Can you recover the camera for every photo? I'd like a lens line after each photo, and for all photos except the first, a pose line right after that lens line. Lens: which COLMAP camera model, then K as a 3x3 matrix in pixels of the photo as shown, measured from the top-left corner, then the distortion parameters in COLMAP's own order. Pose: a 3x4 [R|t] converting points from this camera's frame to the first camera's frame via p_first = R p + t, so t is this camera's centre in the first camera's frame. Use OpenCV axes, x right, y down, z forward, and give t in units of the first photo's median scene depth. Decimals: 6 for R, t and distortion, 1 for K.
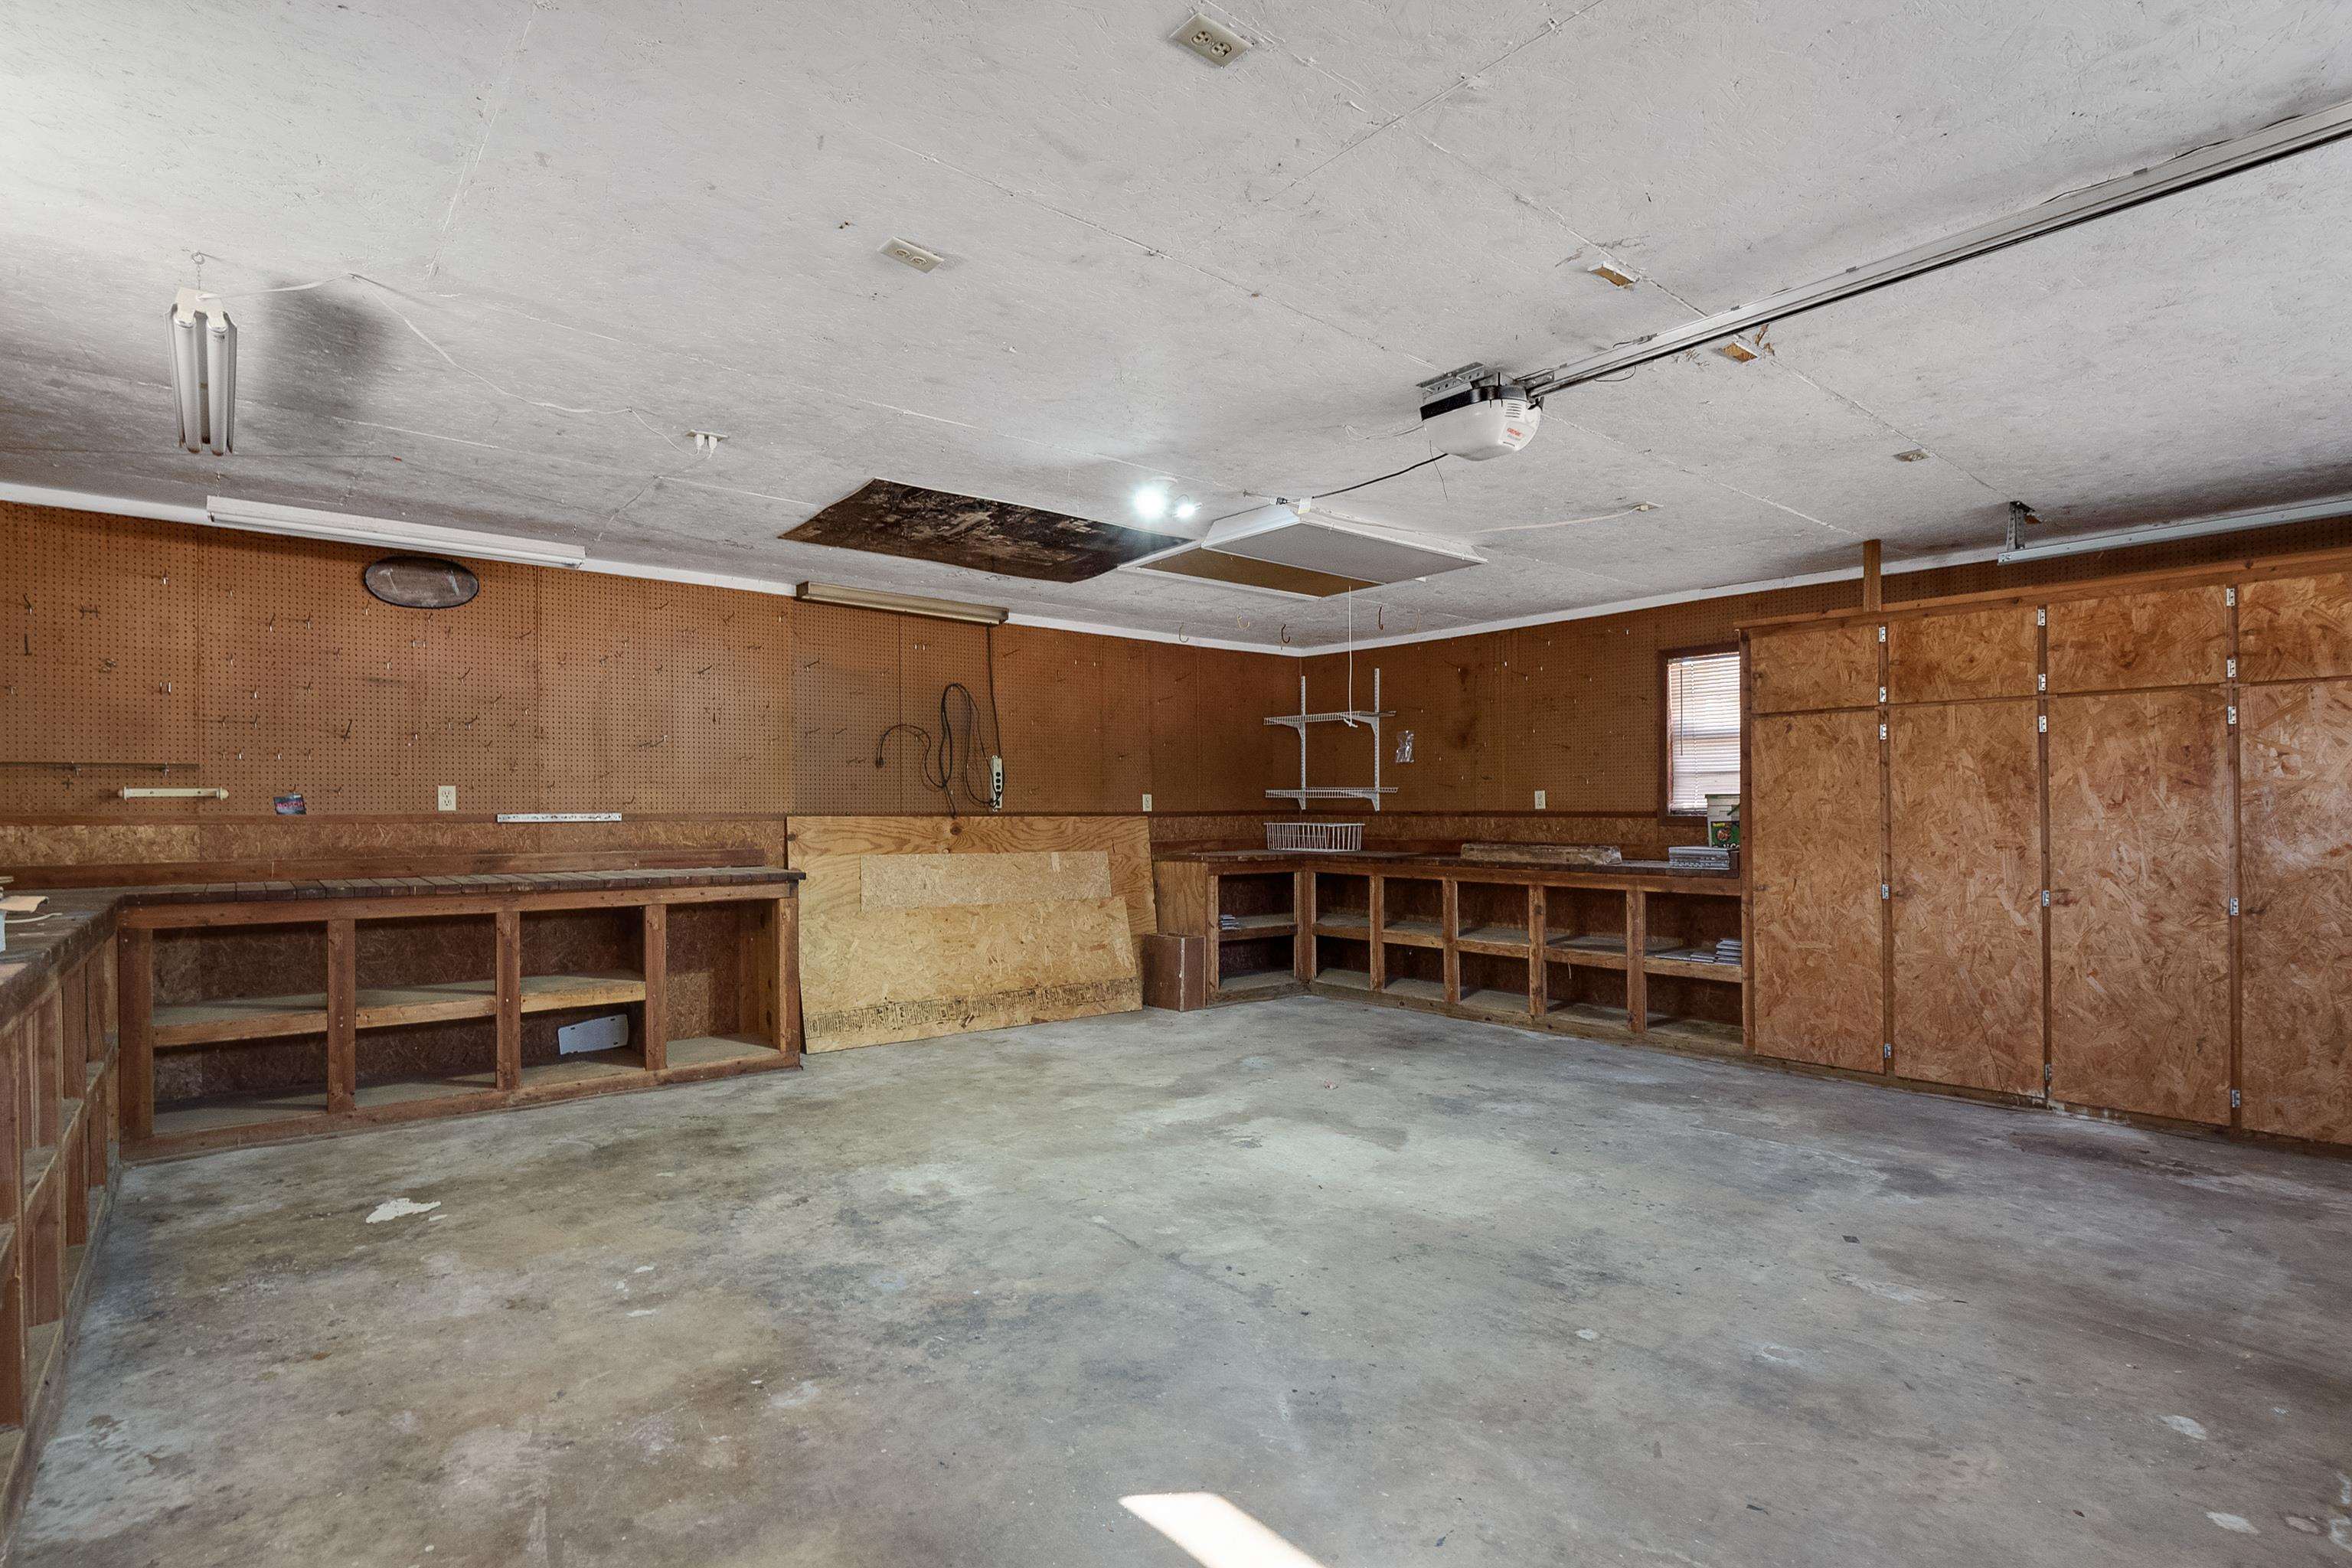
lens RADIAL K [[1126.7, 0, 1173.6], [0, 1126.7, 782.7], [0, 0, 1]] dist [-0.005361, -0.000978]
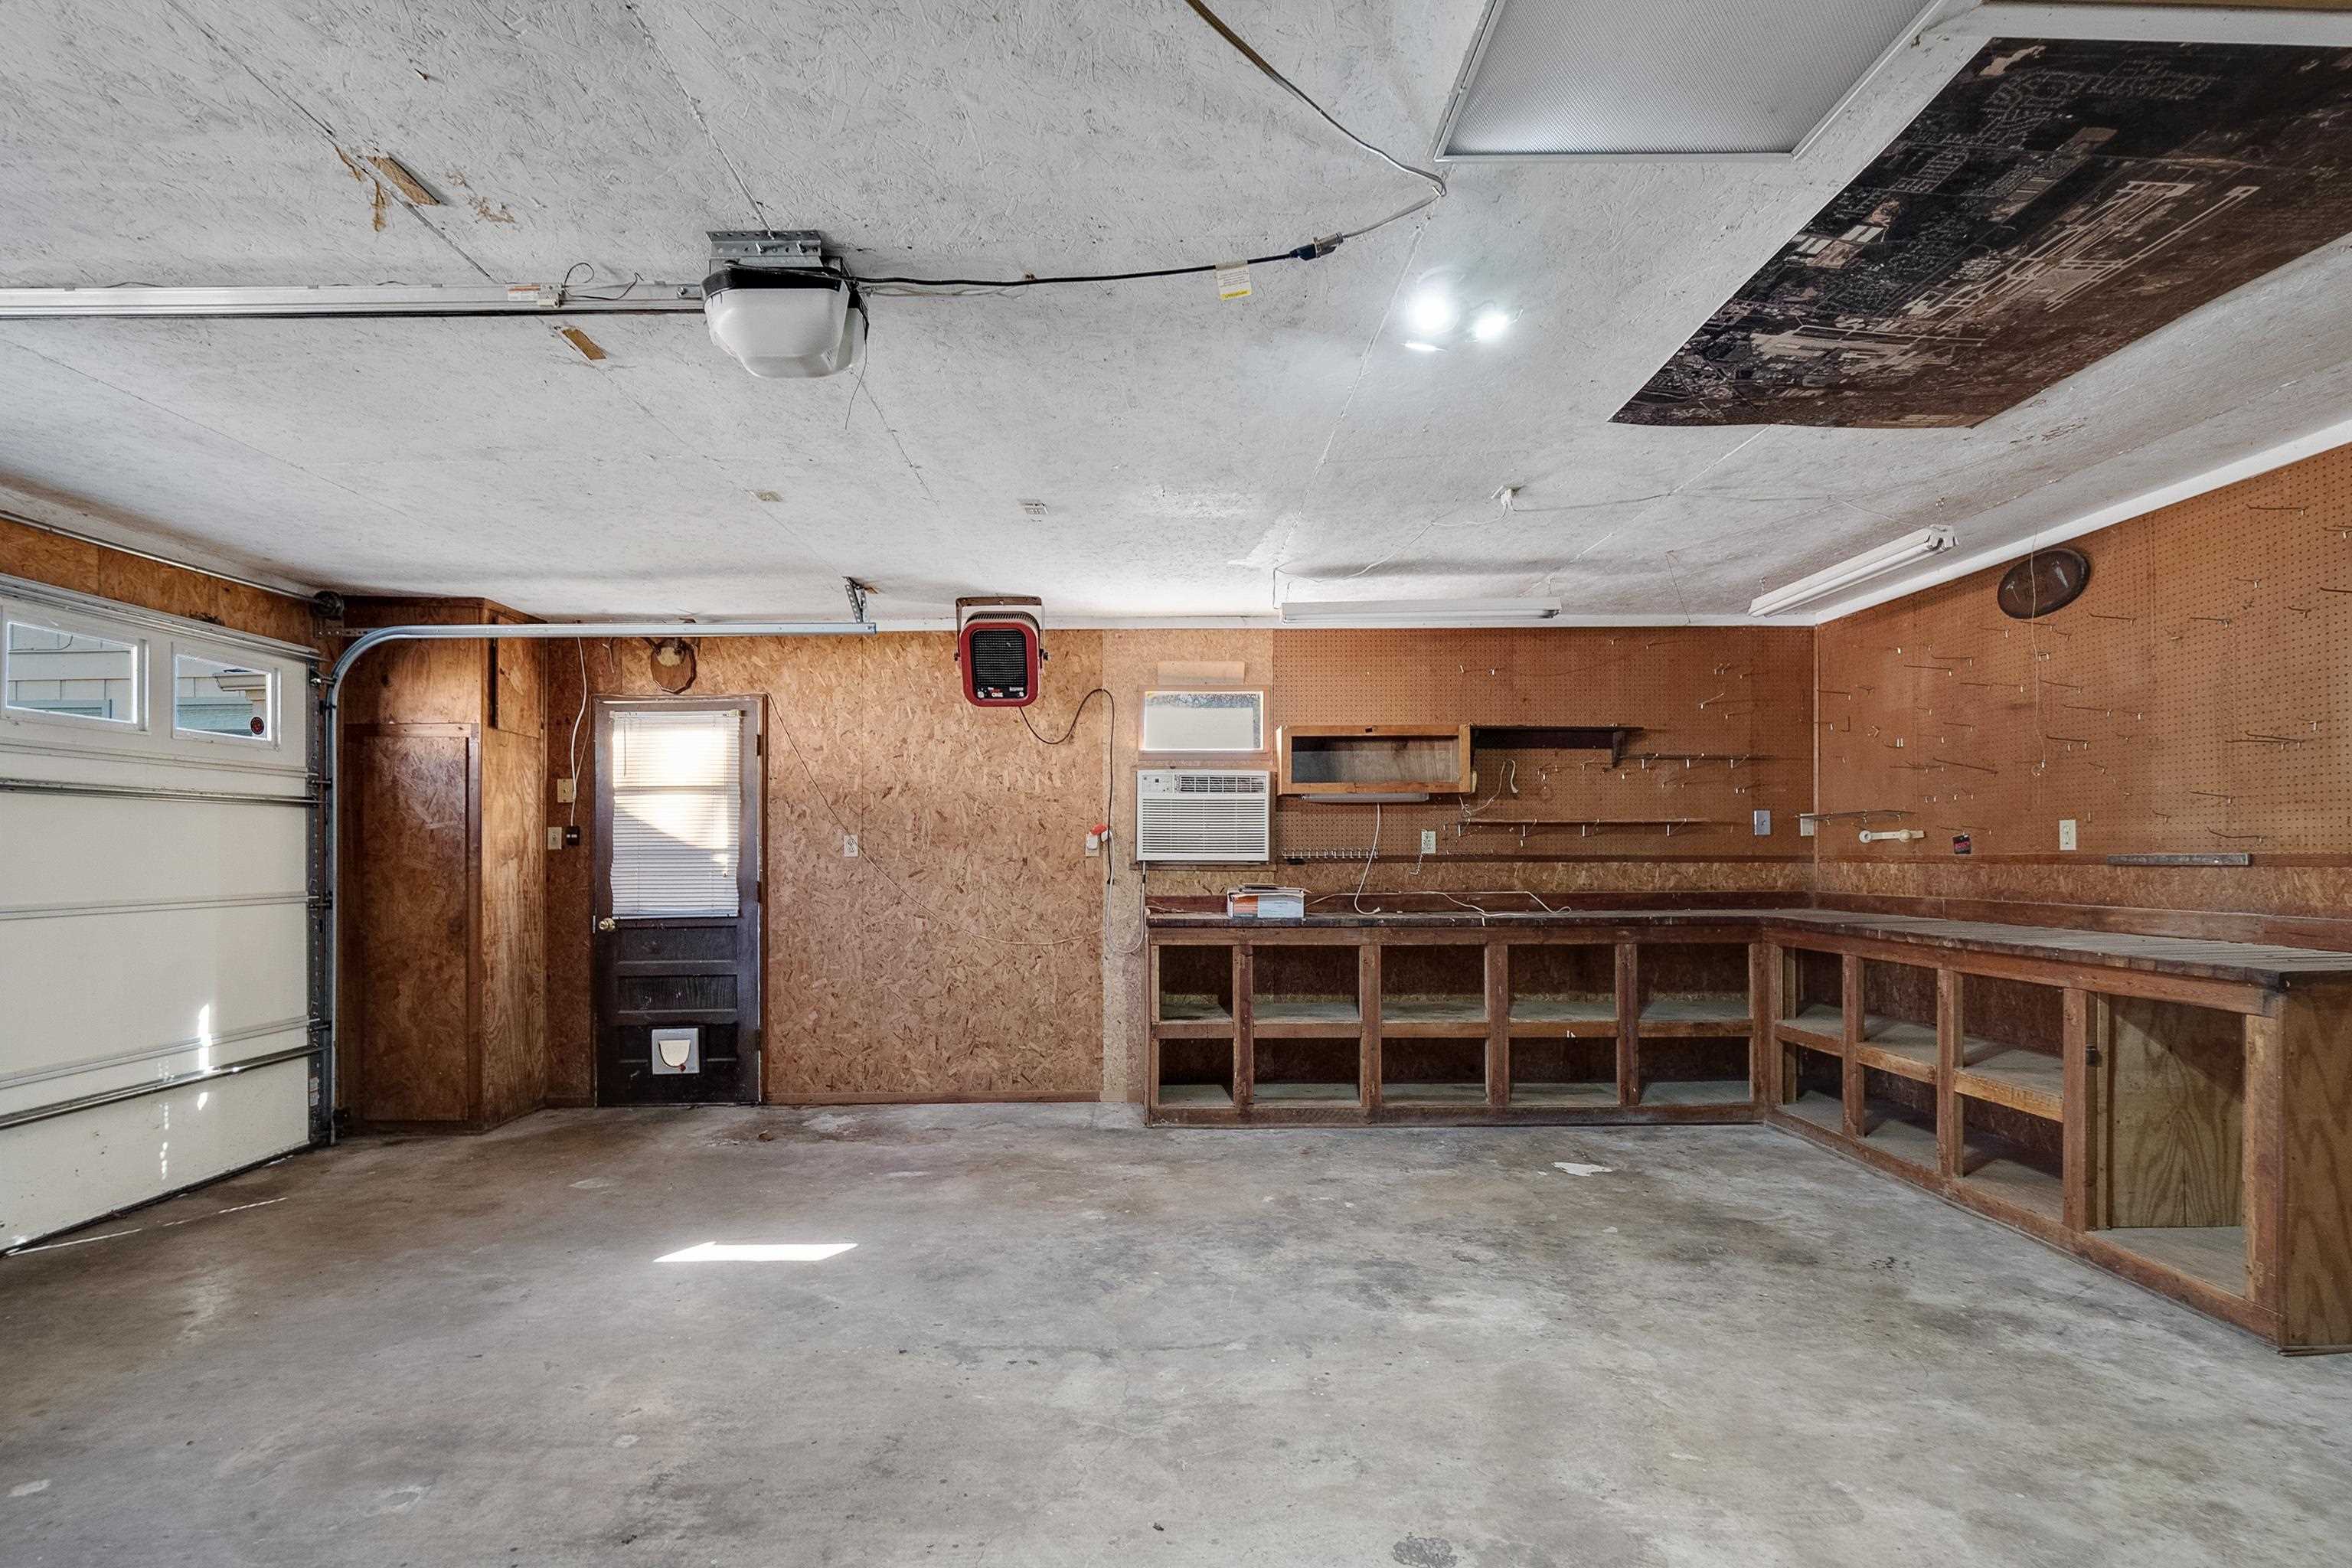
lens RADIAL K [[1150.8, 0, 1176.0], [0, 1150.8, 784.0], [0, 0, 1]] dist [-0.002978, -0.000444]
pose [[-0.623374, -0.039903, -0.780905, 0.614571], [0.029264, 0.996807, -0.074296, 0.027693], [0.781376, -0.069166, -0.620216, 1.437387]]
